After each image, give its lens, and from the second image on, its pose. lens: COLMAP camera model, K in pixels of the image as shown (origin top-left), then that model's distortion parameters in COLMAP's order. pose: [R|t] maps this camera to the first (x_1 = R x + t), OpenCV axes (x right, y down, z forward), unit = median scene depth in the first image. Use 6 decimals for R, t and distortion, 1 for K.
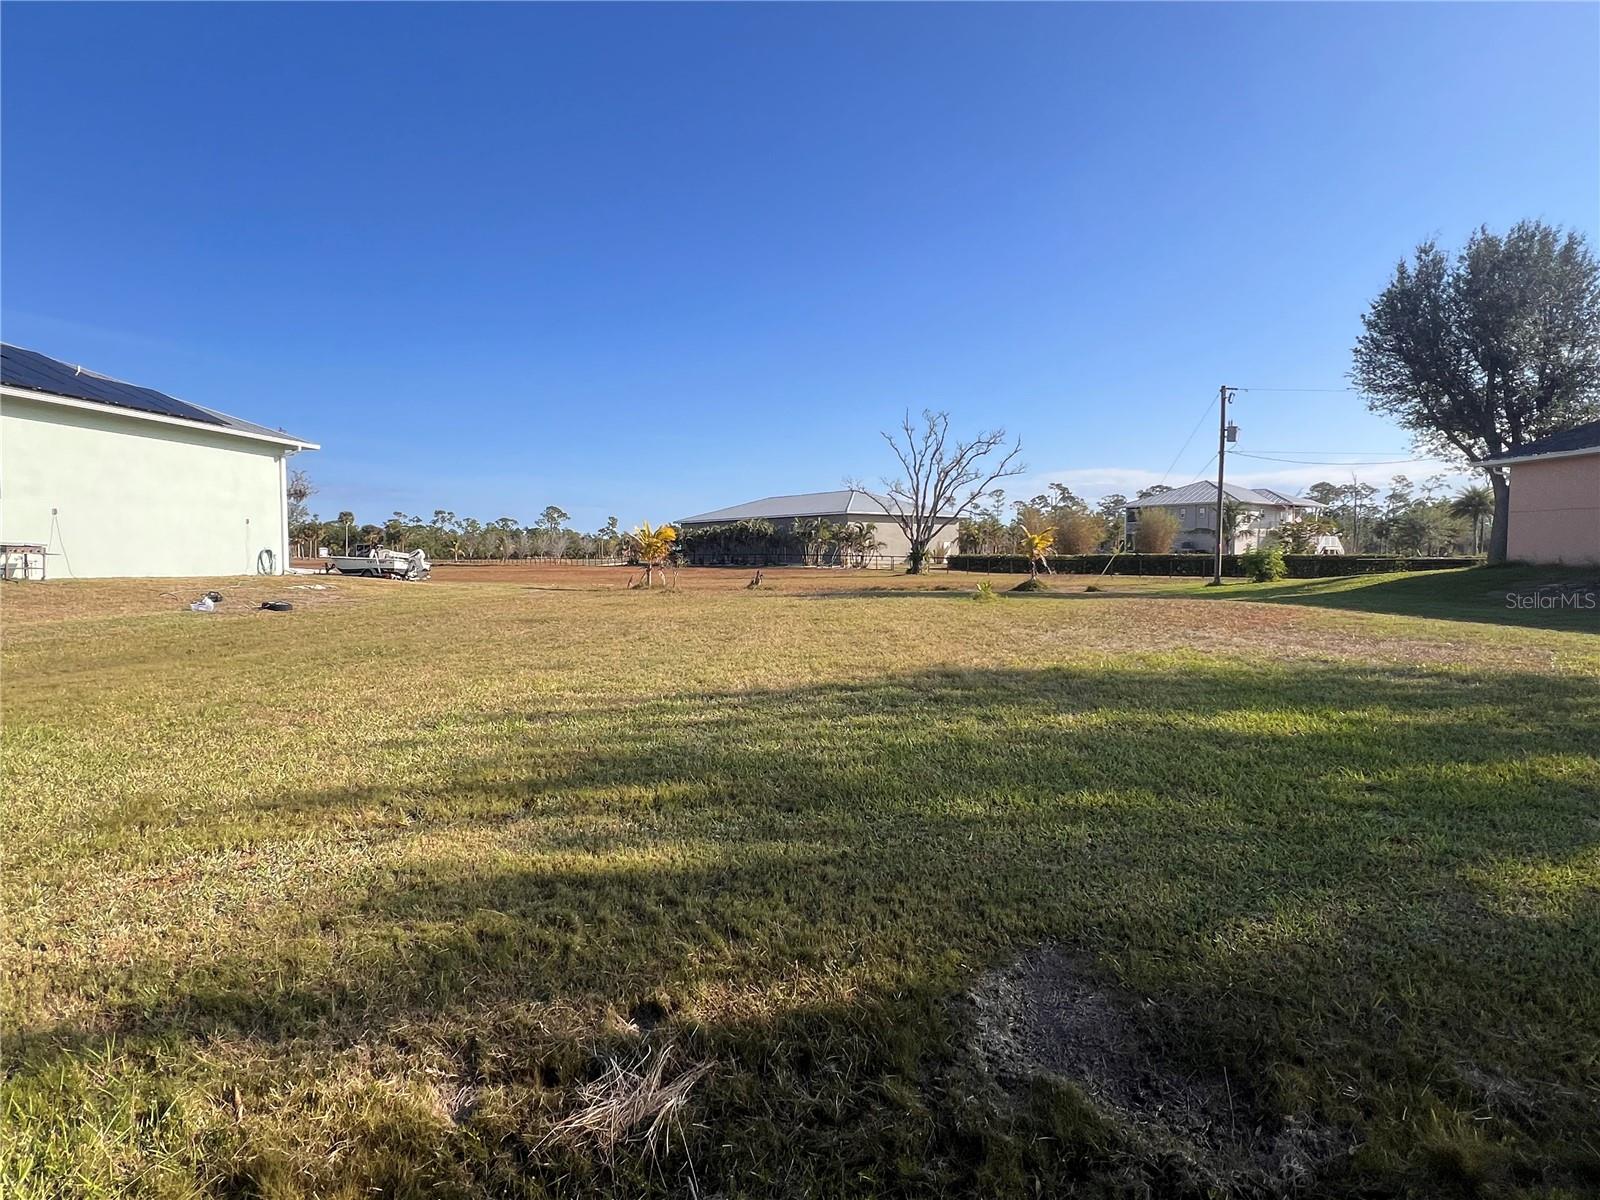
lens RADIAL K [[851.2, 0, 800.9], [0, 851.2, 602.2], [0, 0, 1]] dist [-0.003802, 0.000756]
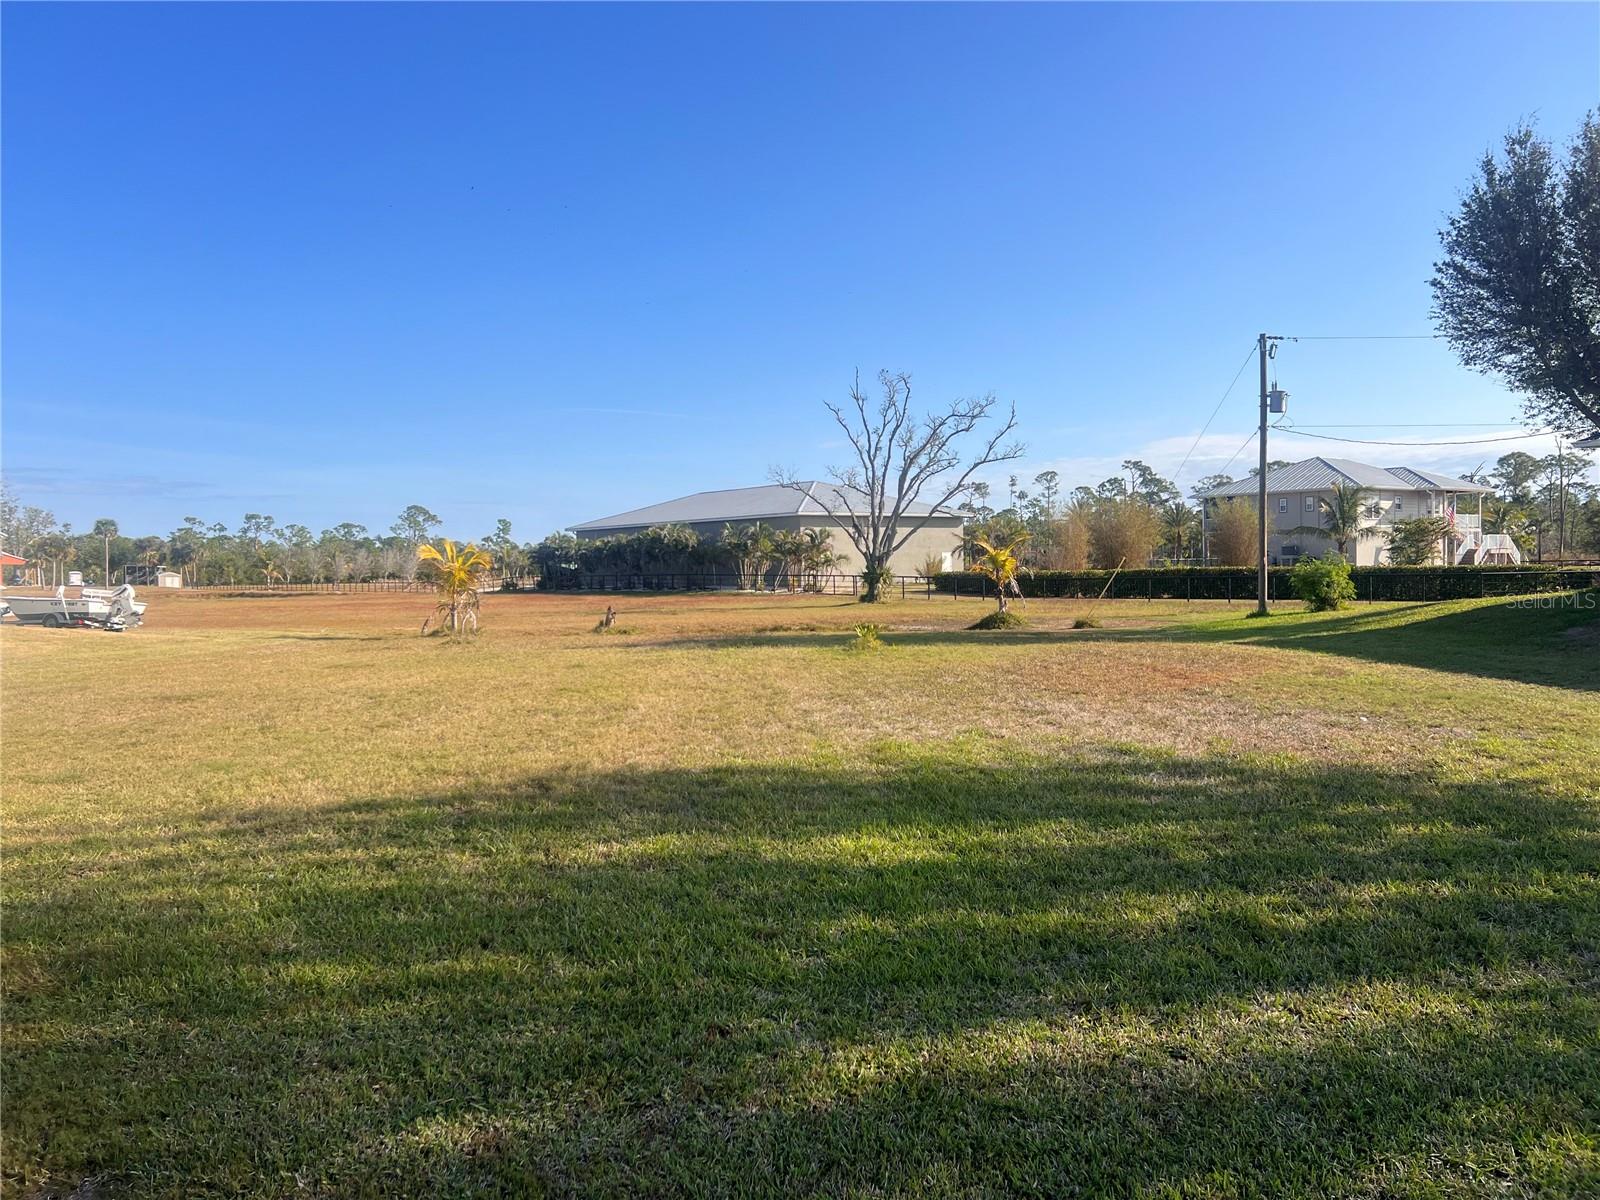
lens RADIAL K [[1218.0, 0, 783.7], [0, 1218.0, 606.2], [0, 0, 1]] dist [0.066841, -0.072986]
pose [[0.999844, -0.017033, -0.004594, 0.095050], [0.016920, 0.999580, -0.023528, -0.010294], [0.004993, 0.023447, 0.999713, -0.019624]]
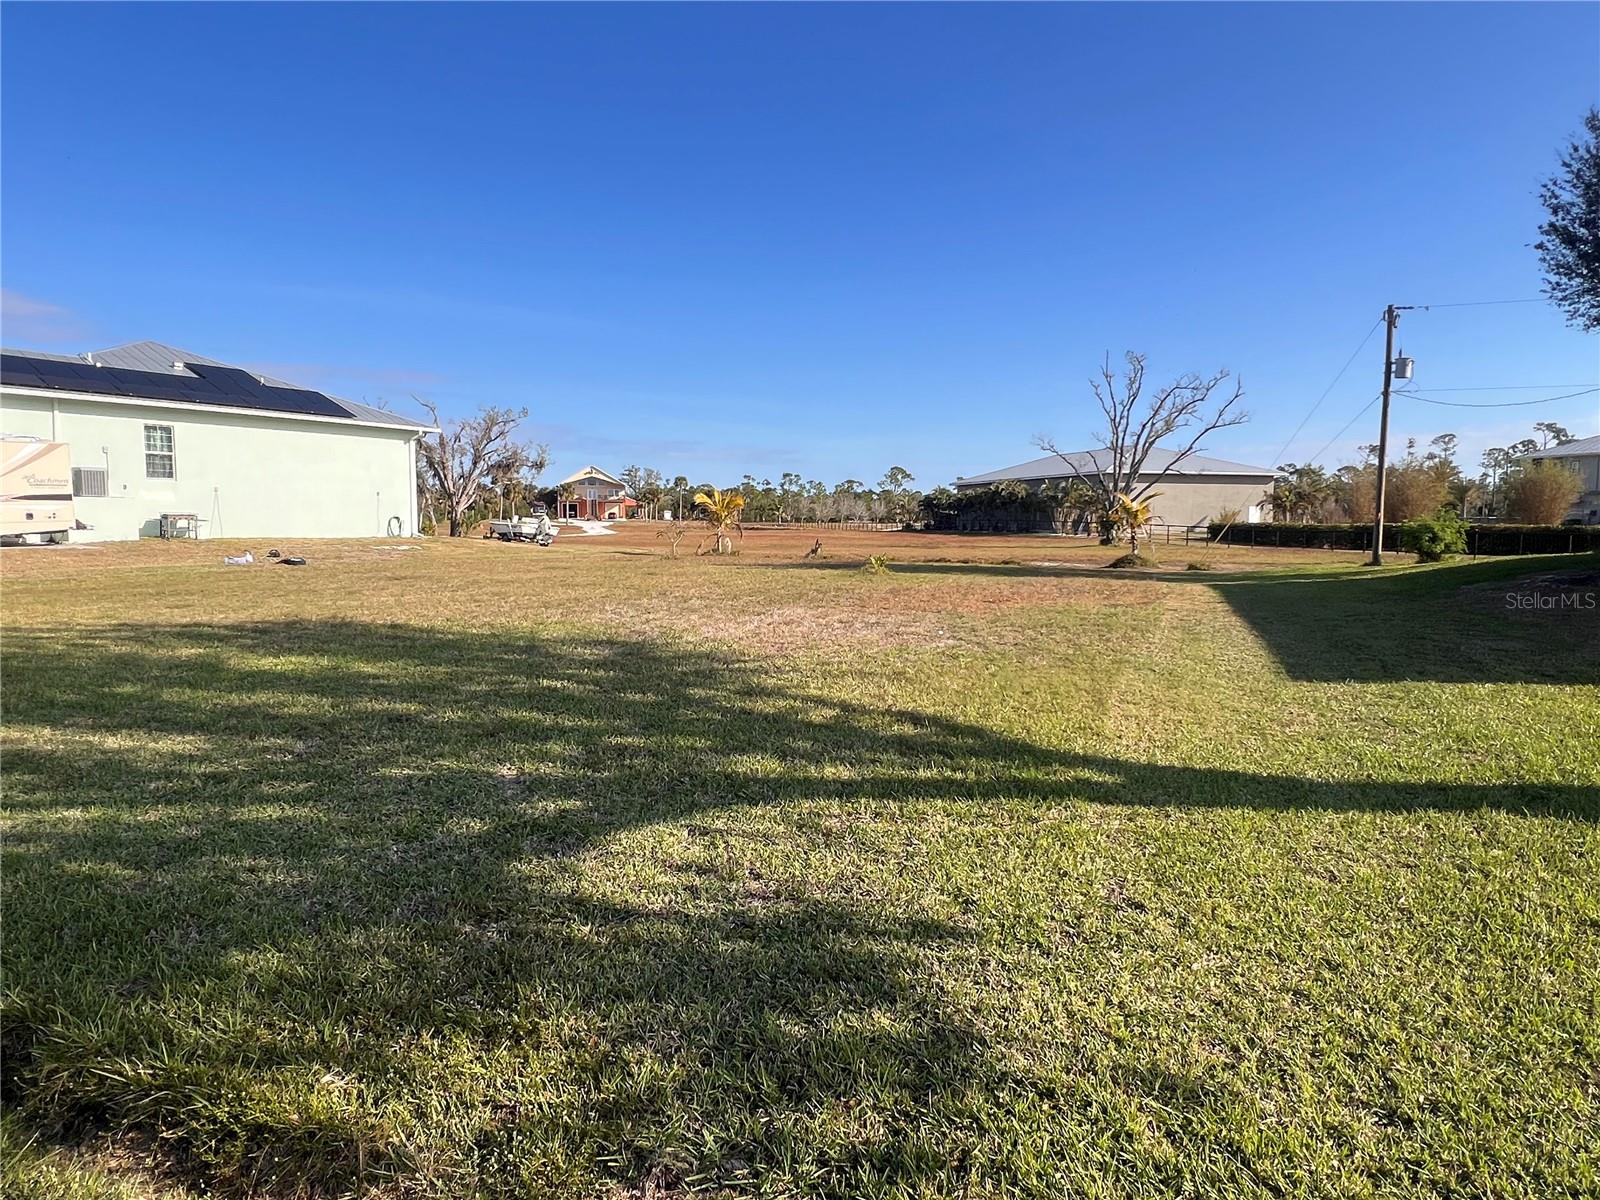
lens RADIAL K [[942.5, 0, 795.0], [0, 942.5, 608.7], [0, 0, 1]] dist [-0.004428, 0.001749]
pose [[0.907157, 0.044913, -0.418388, 0.361388], [-0.028102, 0.998534, 0.046260, -0.006046], [0.419852, -0.030208, 0.907090, 0.001078]]
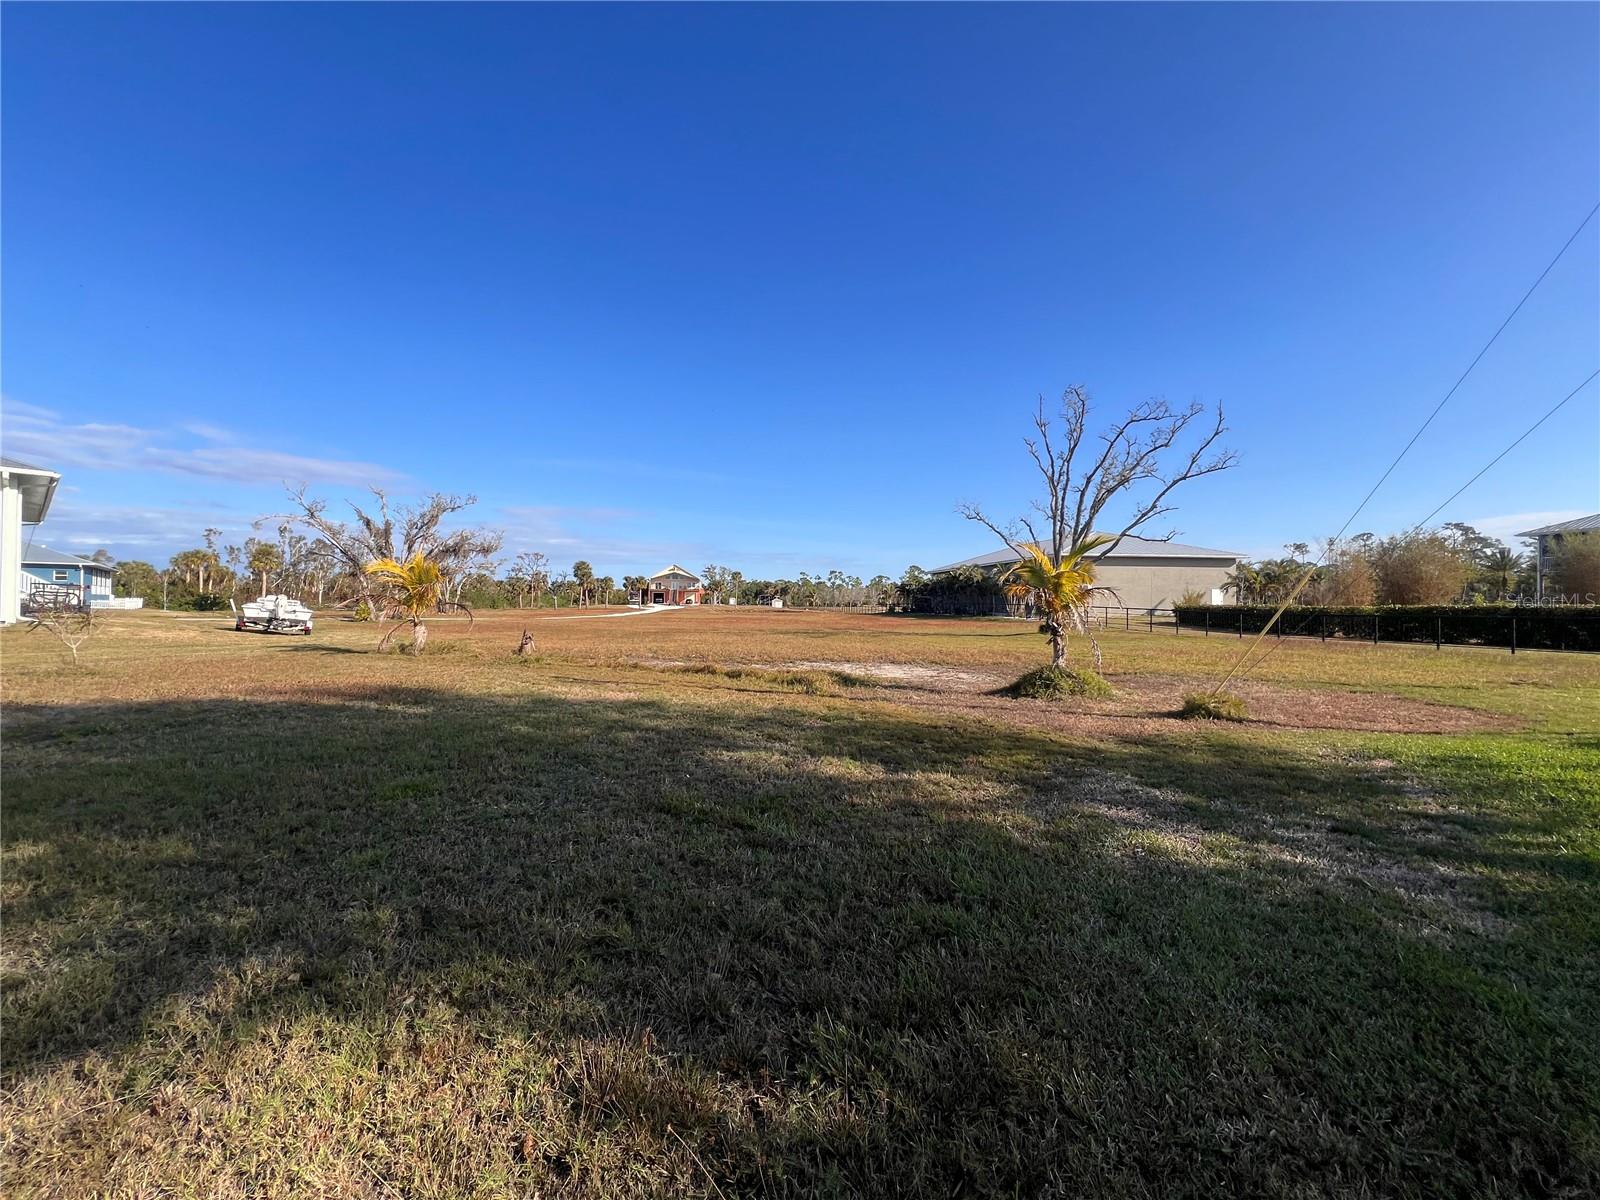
lens RADIAL K [[642.7, 0, 802.1], [0, 642.7, 596.1], [0, 0, 1]] dist [-0.001676, 0.000755]
pose [[0.865285, -0.002264, -0.501275, 0.320798], [-0.031702, 0.997741, -0.059228, -0.037530], [0.500277, 0.067140, 0.863259, 0.665661]]
